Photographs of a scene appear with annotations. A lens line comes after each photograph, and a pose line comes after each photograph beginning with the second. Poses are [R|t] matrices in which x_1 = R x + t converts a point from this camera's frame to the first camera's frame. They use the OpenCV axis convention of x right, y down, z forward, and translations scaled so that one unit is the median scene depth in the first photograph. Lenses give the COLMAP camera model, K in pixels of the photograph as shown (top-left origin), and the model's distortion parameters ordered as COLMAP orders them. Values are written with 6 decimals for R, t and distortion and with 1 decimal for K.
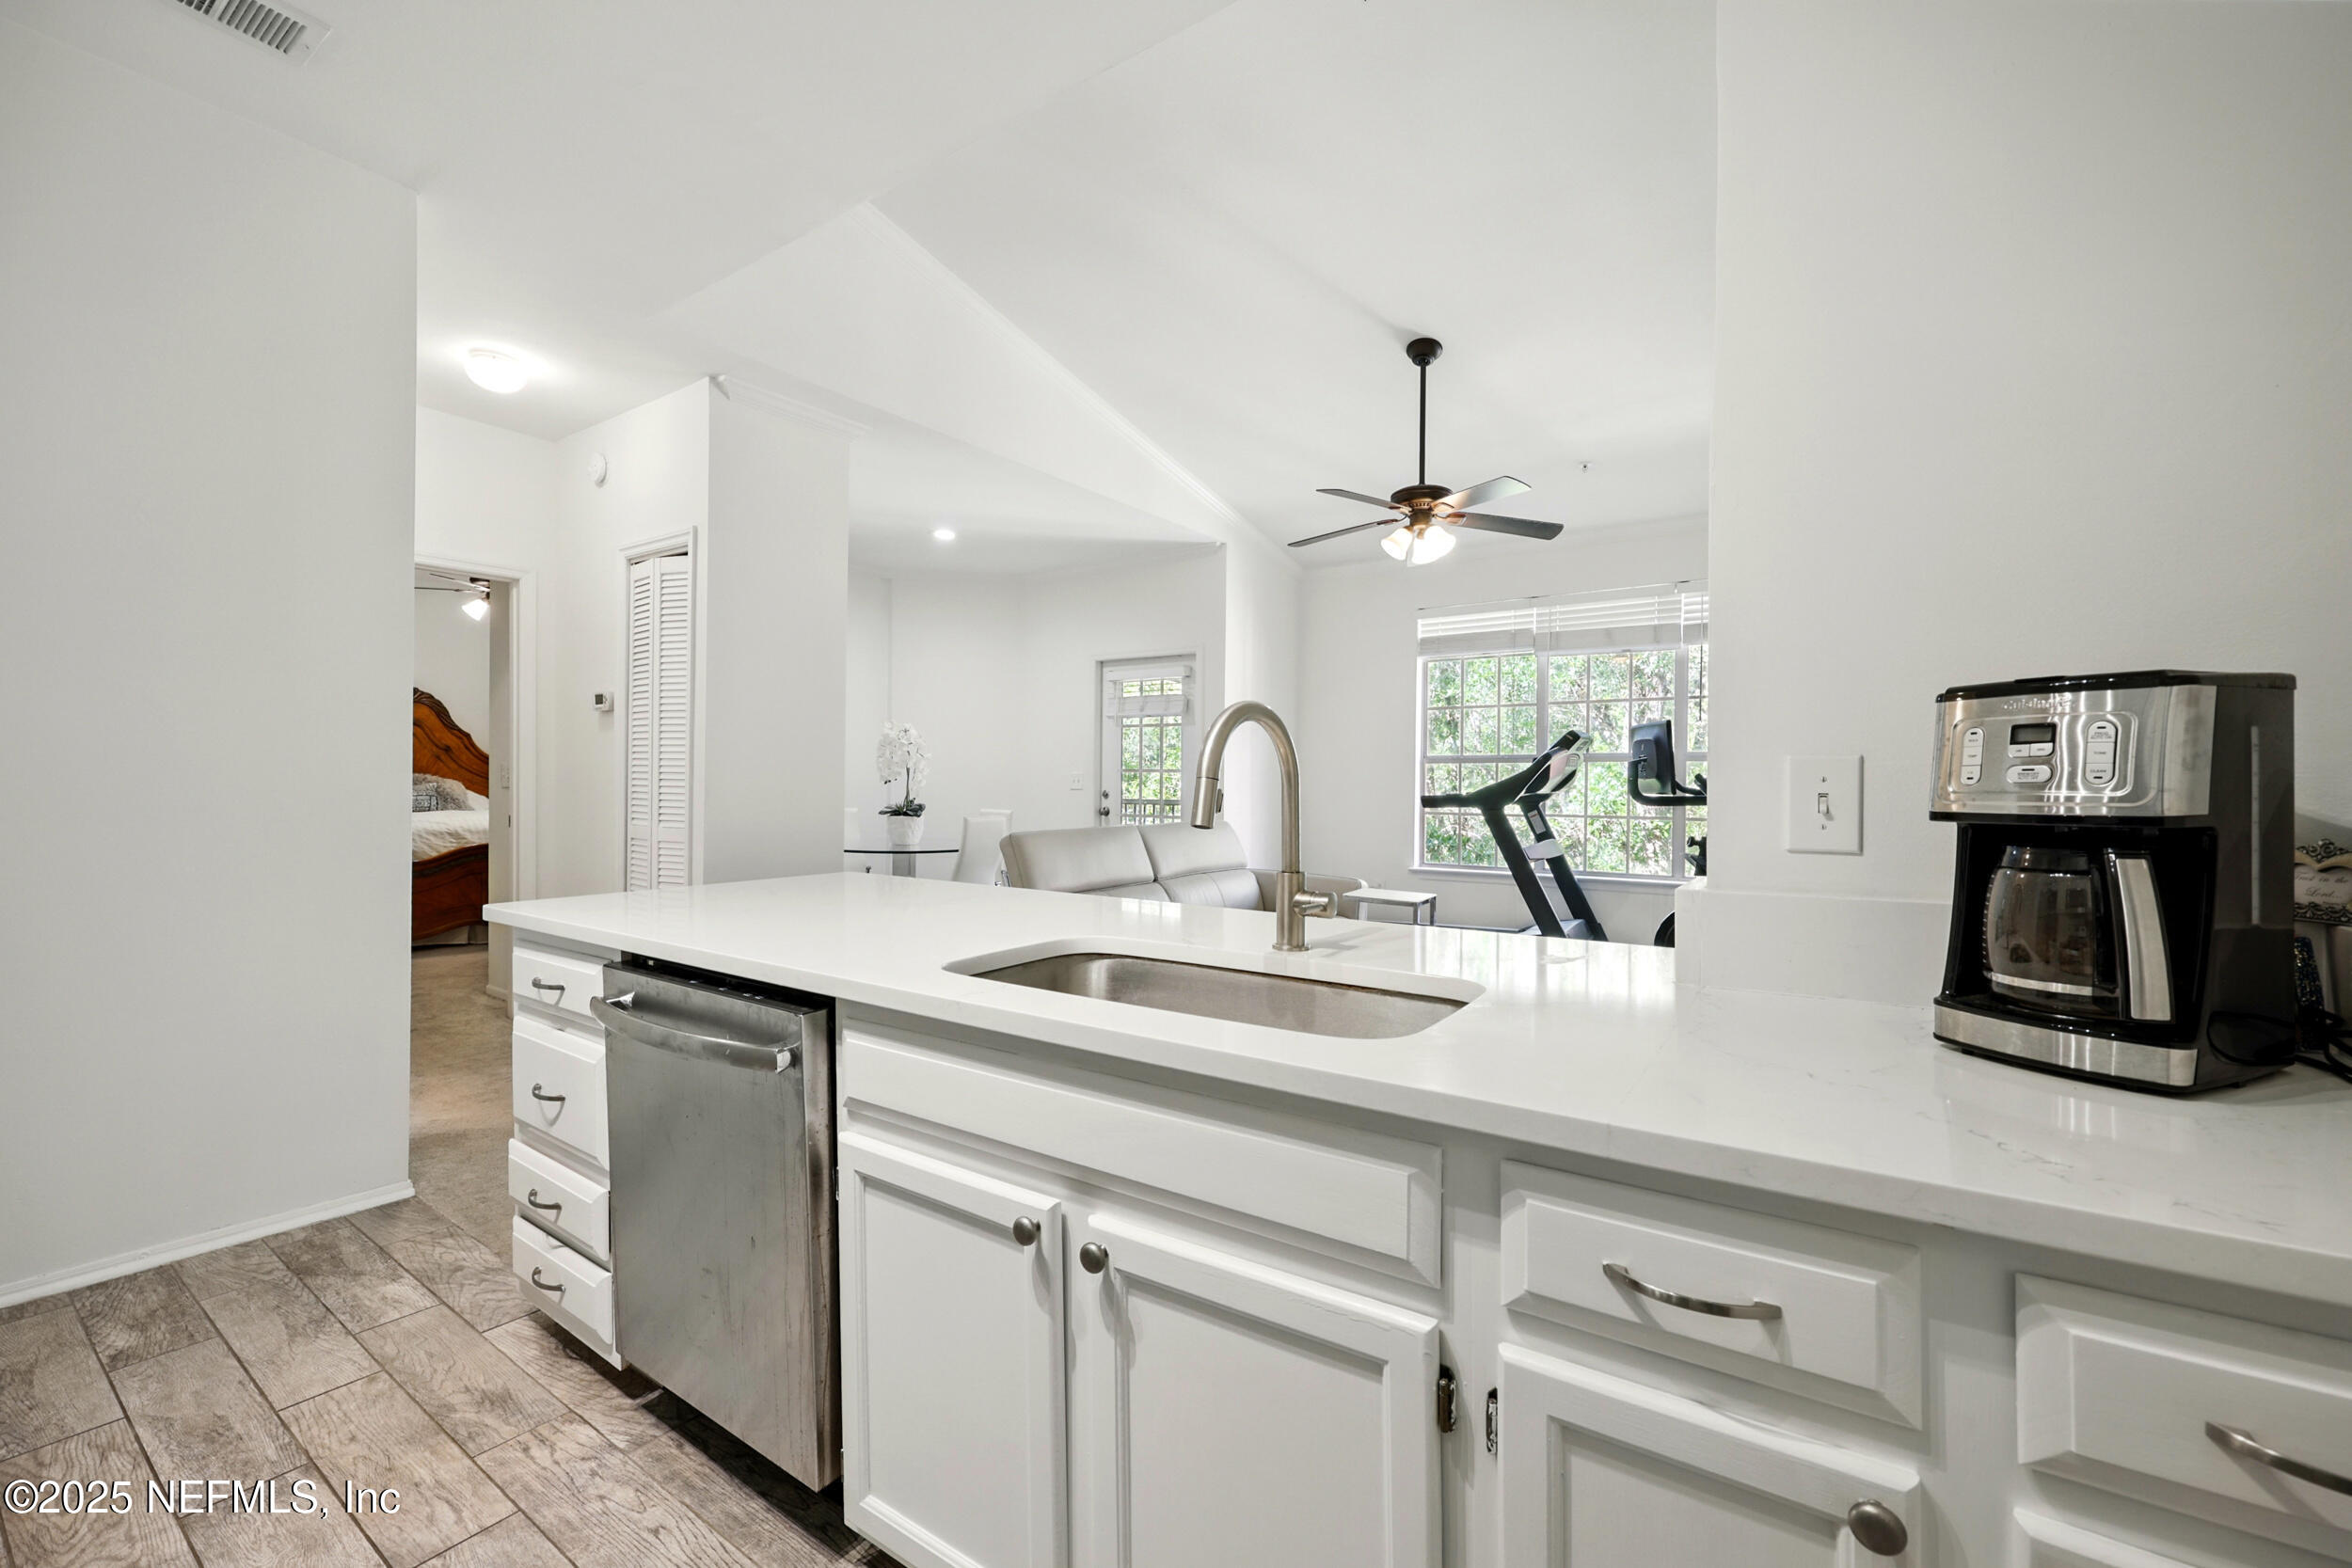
lens RADIAL K [[966.4, 0, 1176.0], [0, 966.4, 784.0], [0, 0, 1]] dist [-0.000444, -0.000029]
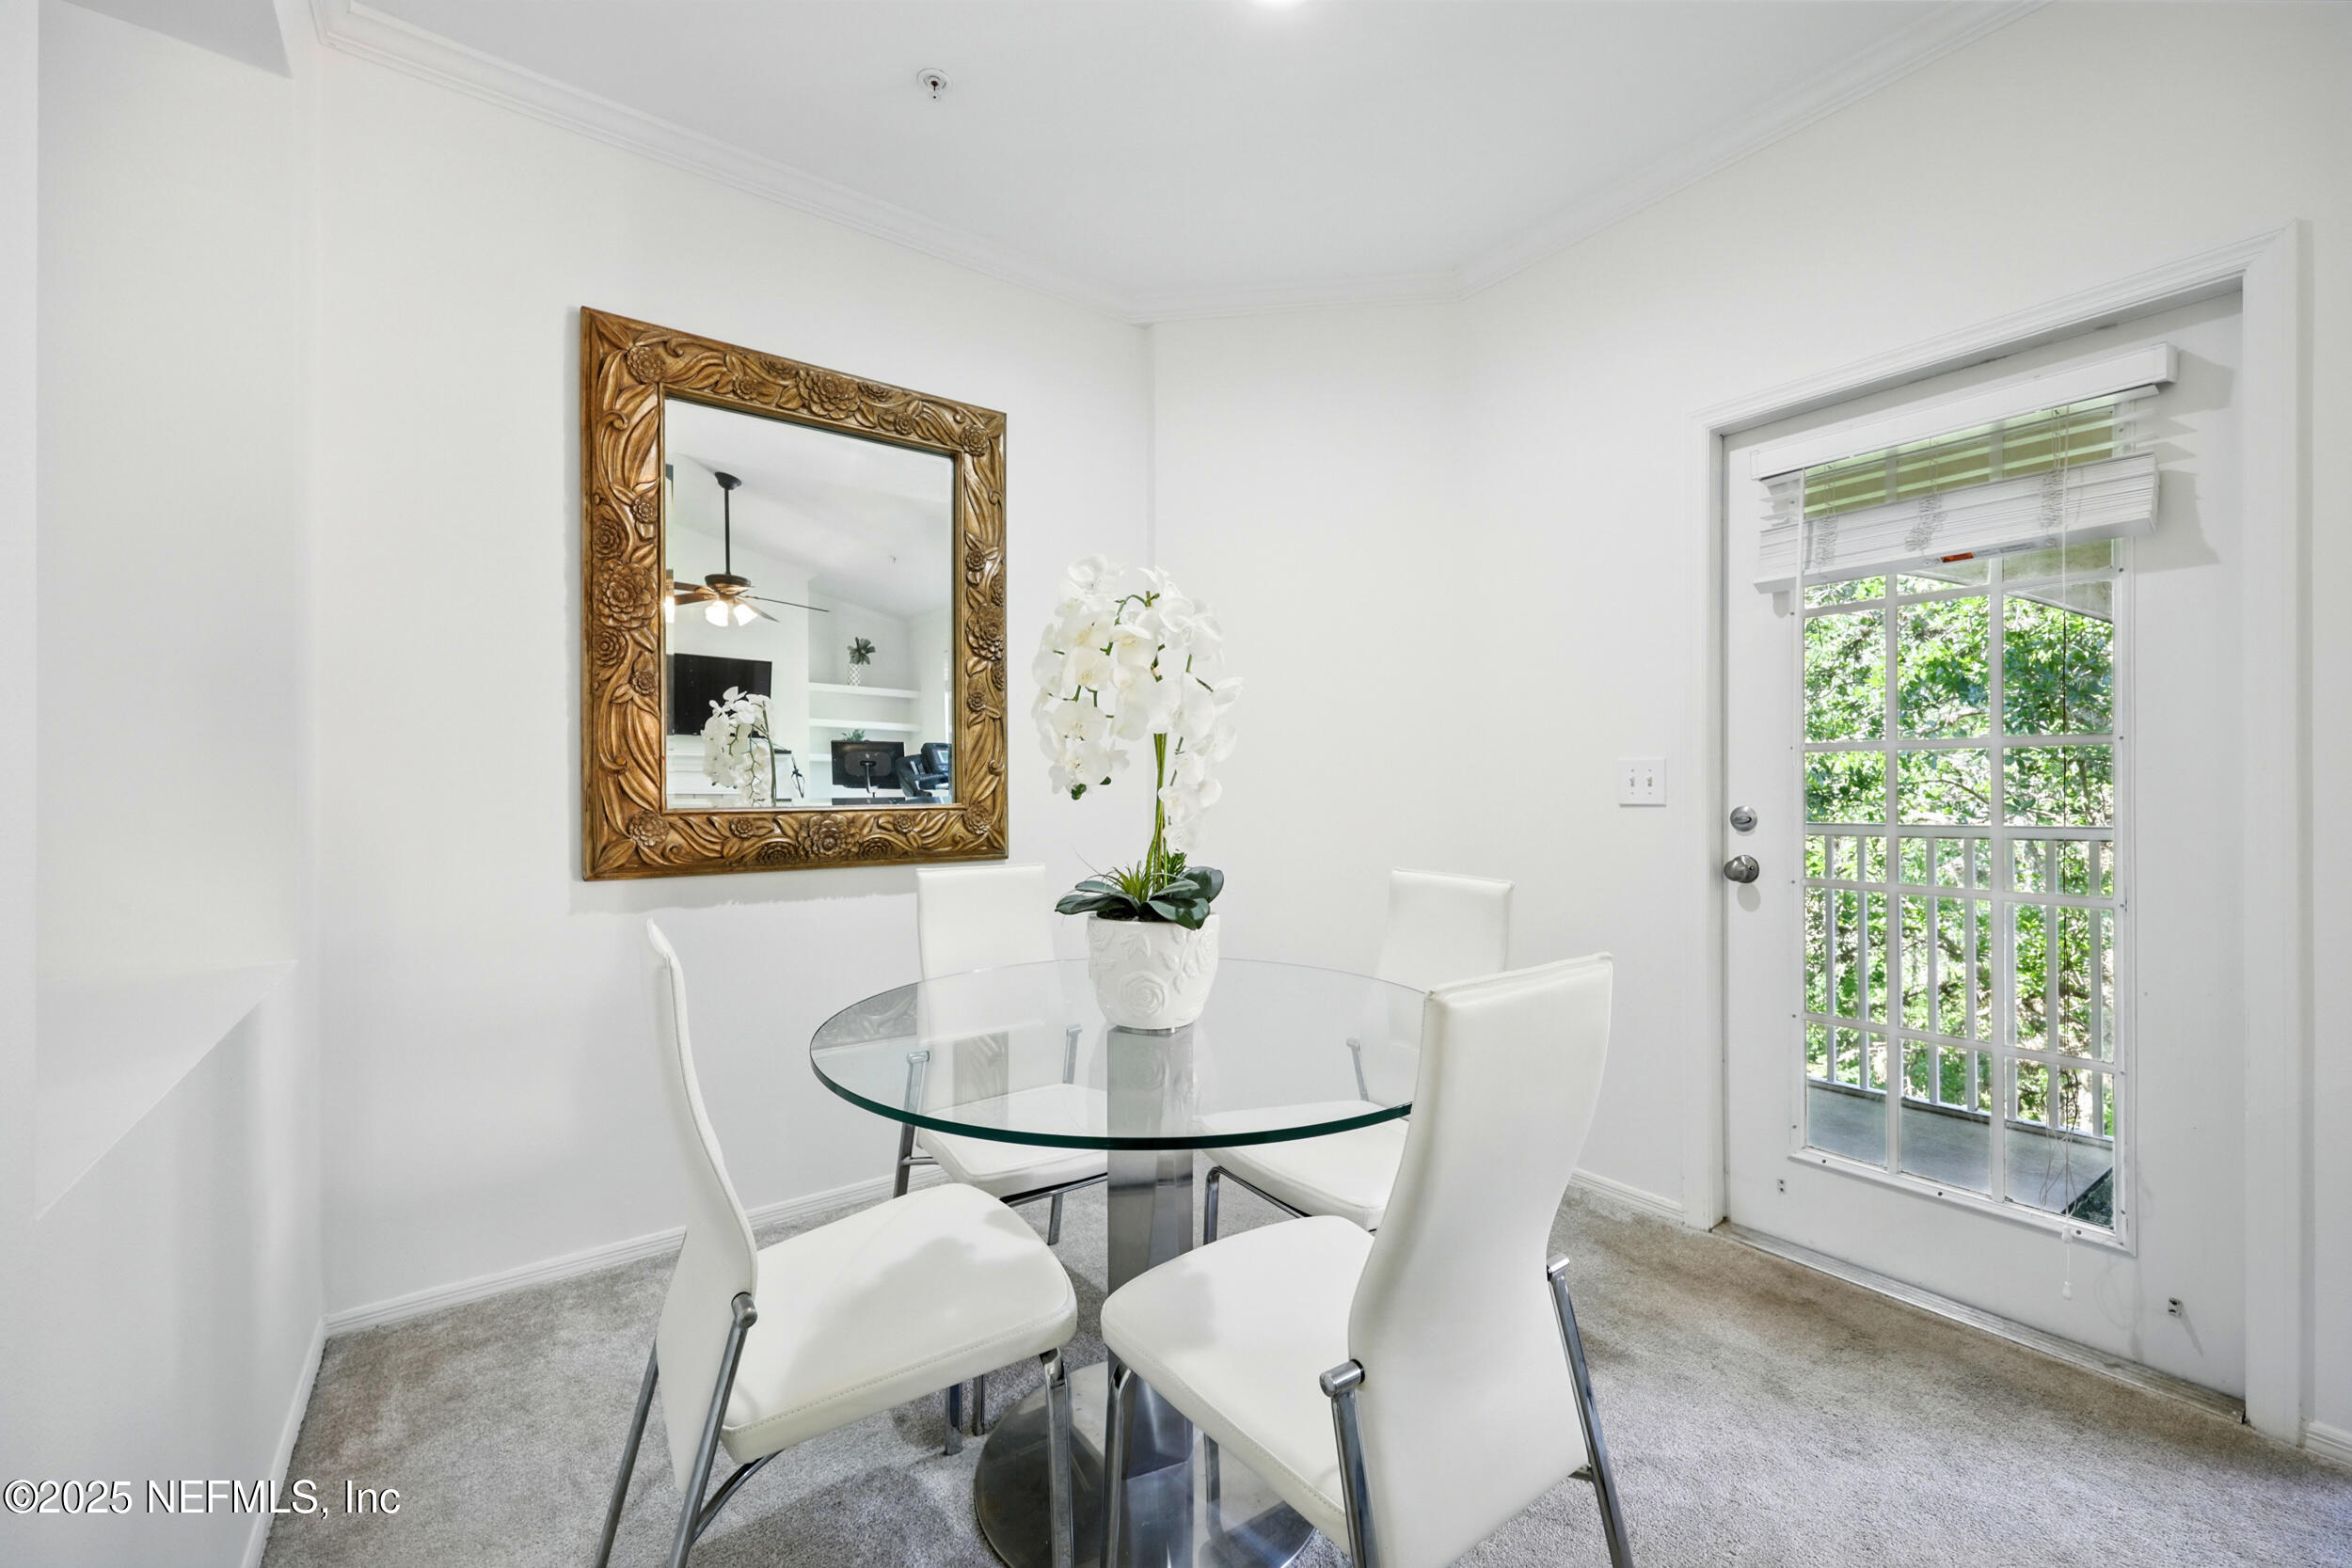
lens RADIAL K [[966.4, 0, 1176.0], [0, 966.4, 784.0], [0, 0, 1]] dist [-0.000444, -0.000029]
pose [[0.947791, -0.015058, -0.318536, -0.188720], [0.012361, 0.999869, -0.010487, -0.000965], [0.318652, 0.006002, 0.947853, 0.752268]]
